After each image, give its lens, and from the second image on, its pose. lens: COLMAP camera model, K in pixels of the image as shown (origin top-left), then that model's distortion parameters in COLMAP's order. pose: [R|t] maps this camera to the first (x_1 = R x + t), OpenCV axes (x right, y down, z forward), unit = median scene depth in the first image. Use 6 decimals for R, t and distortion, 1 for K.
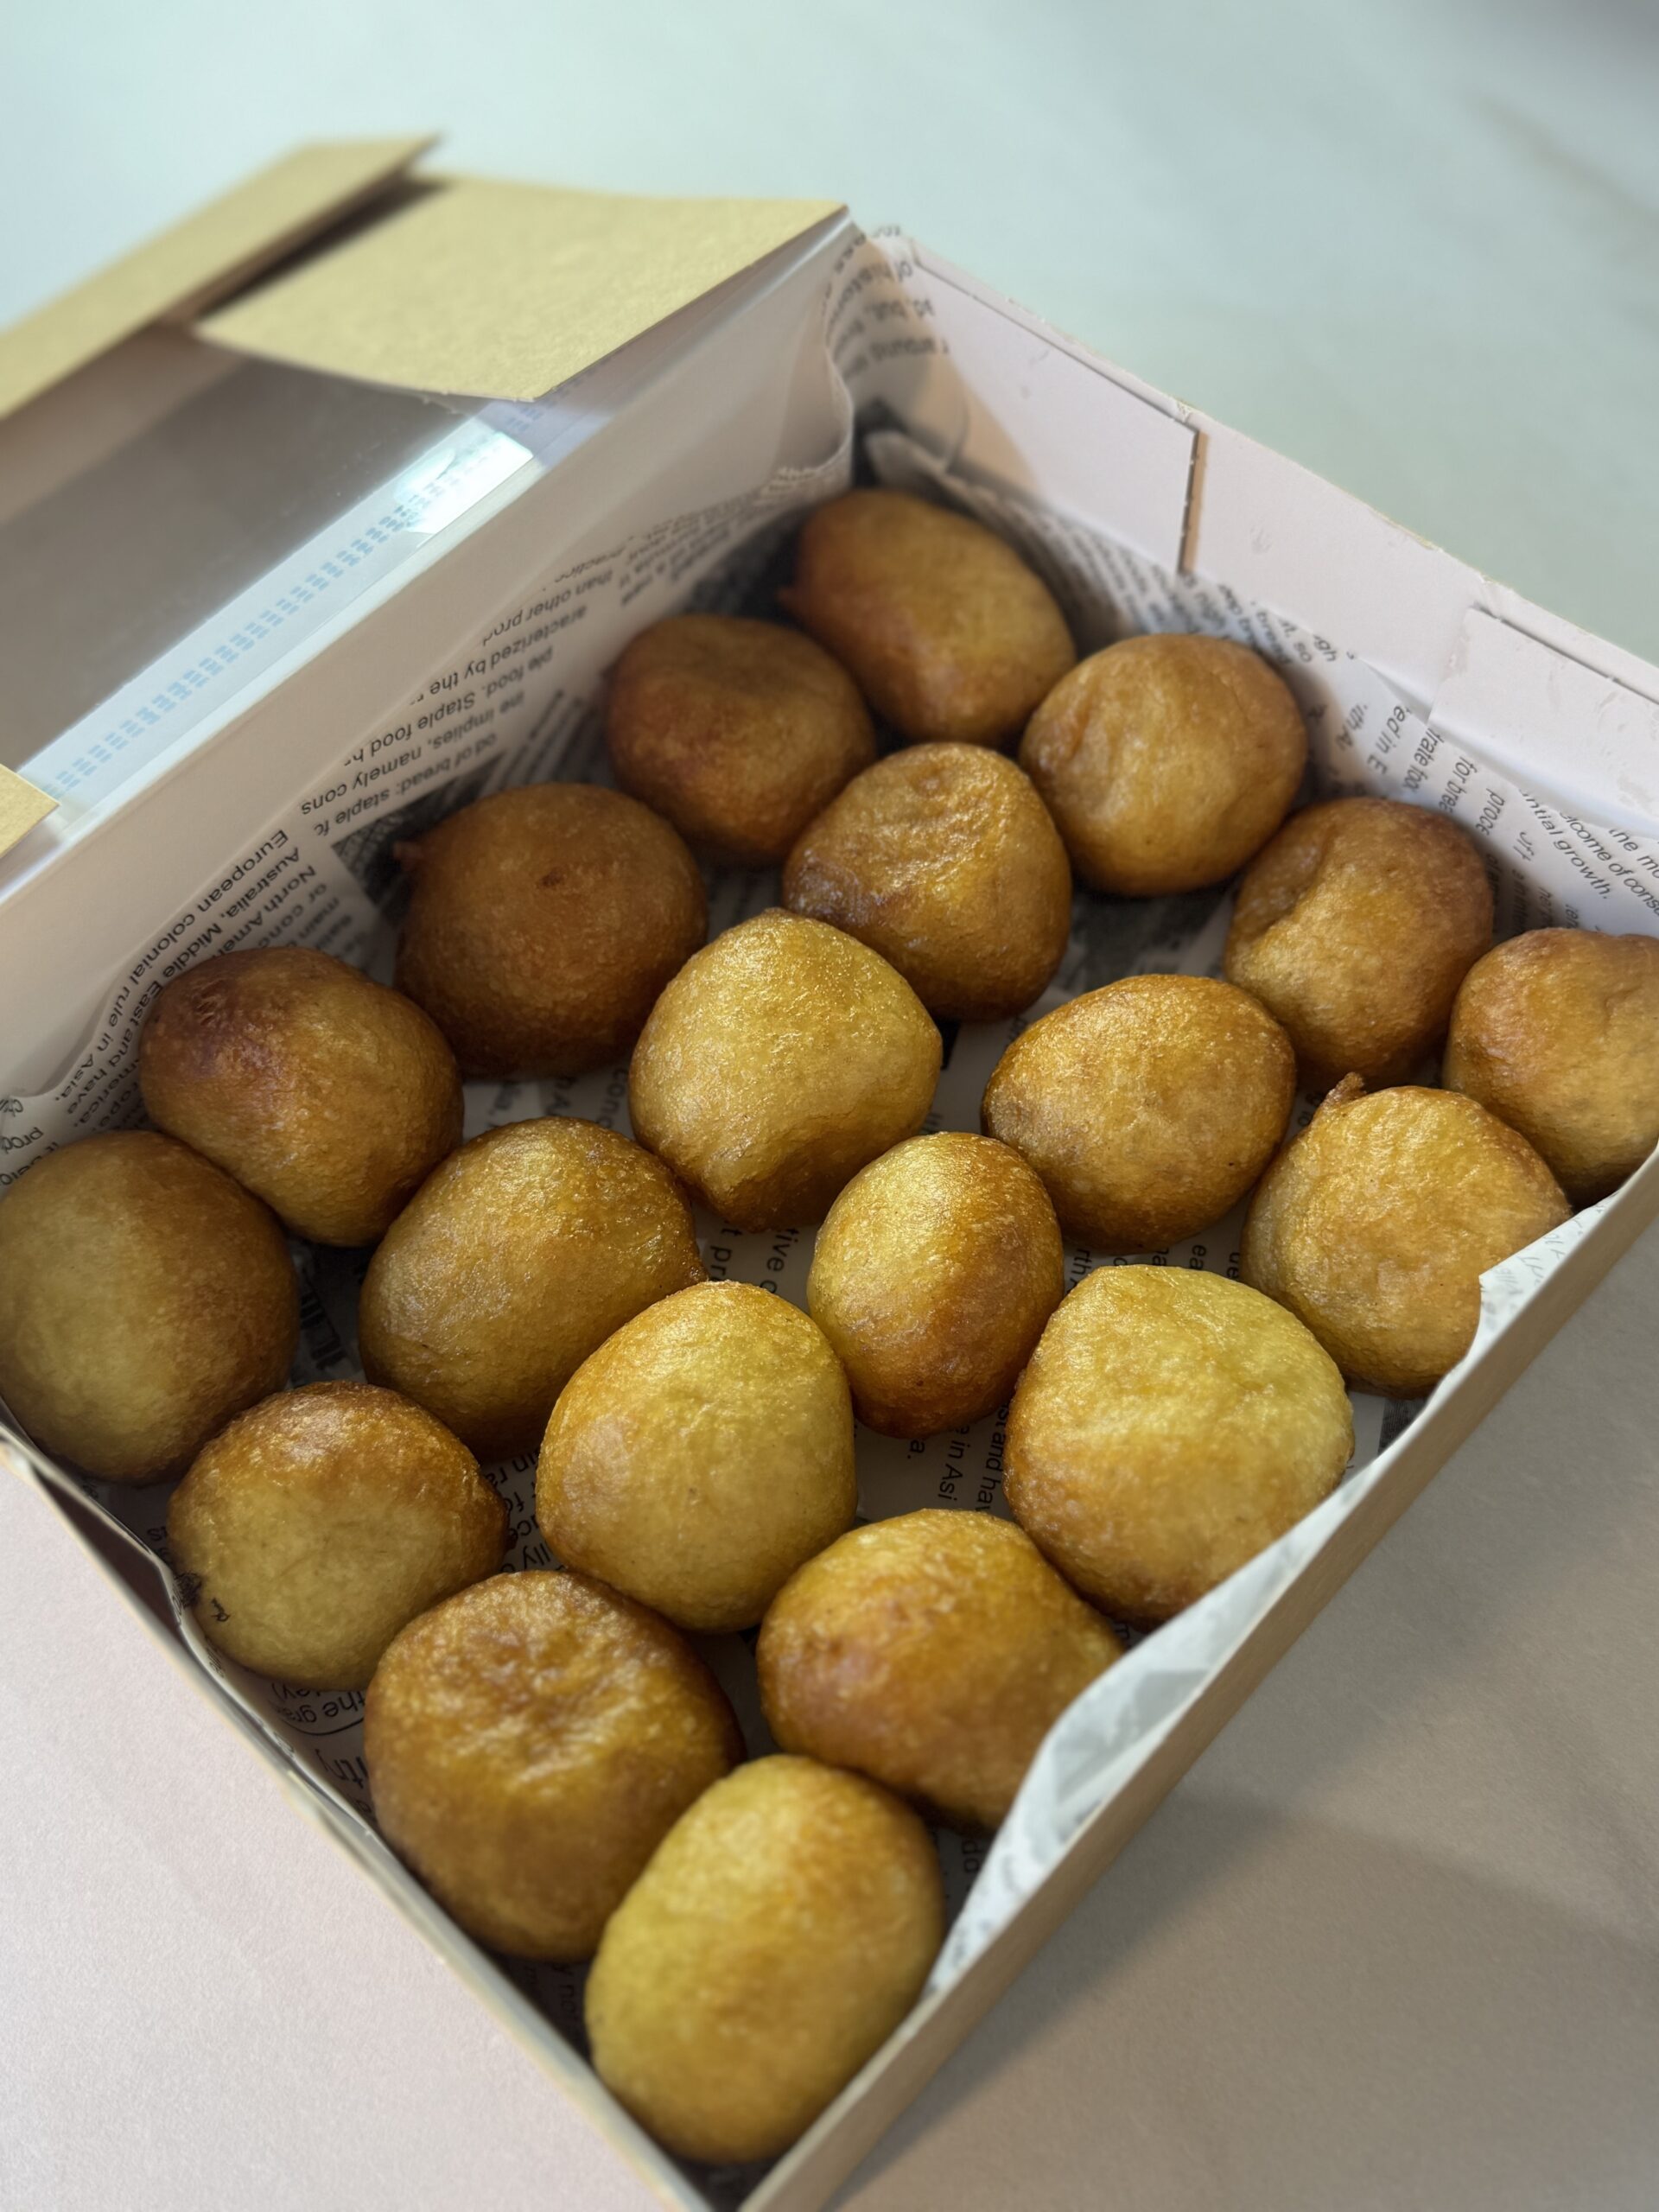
lens RADIAL K [[2067.6, 0, 829.5], [0, 2067.6, 1106.0], [0, 0, 1]] dist [0.117930, -0.012158]
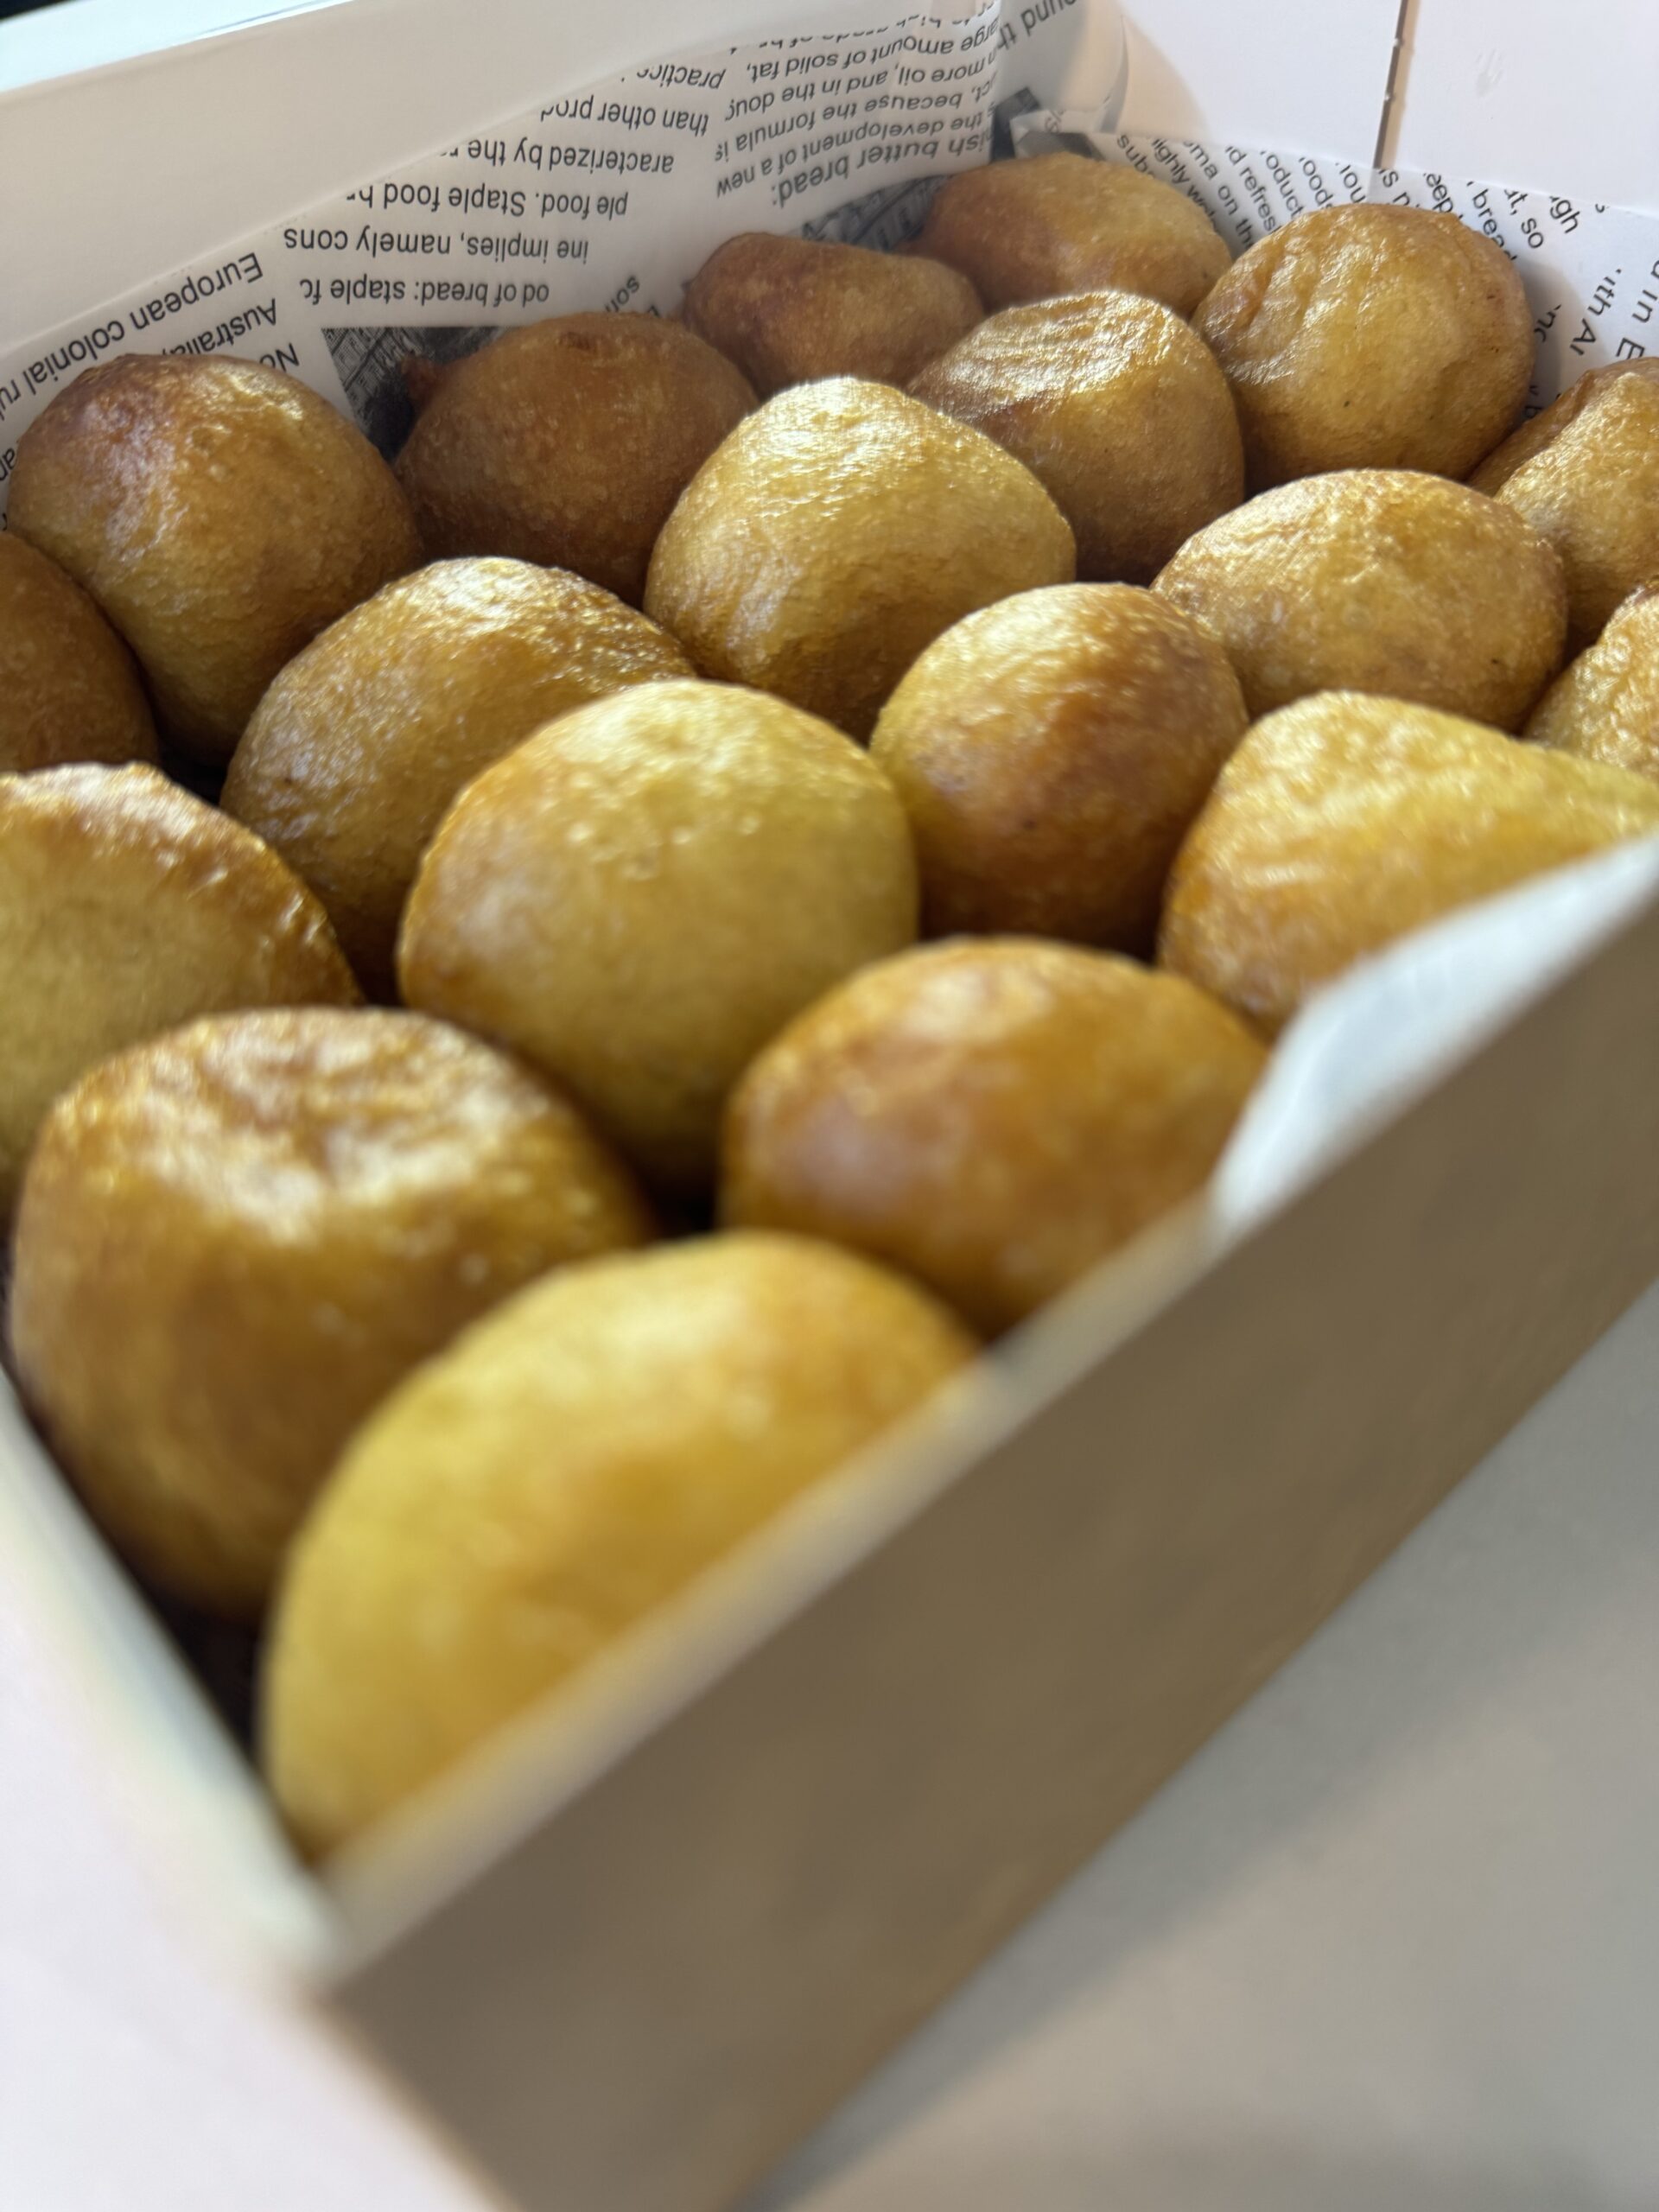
lens RADIAL K [[1628.7, 0, 829.5], [0, 1628.7, 1106.0], [0, 0, 1]] dist [-0.039260, 0.002150]
pose [[0.995130, 0.082172, -0.054447, 0.014898], [-0.092968, 0.965993, -0.241275, 0.300744], [0.032770, 0.245162, 0.968928, 0.483849]]
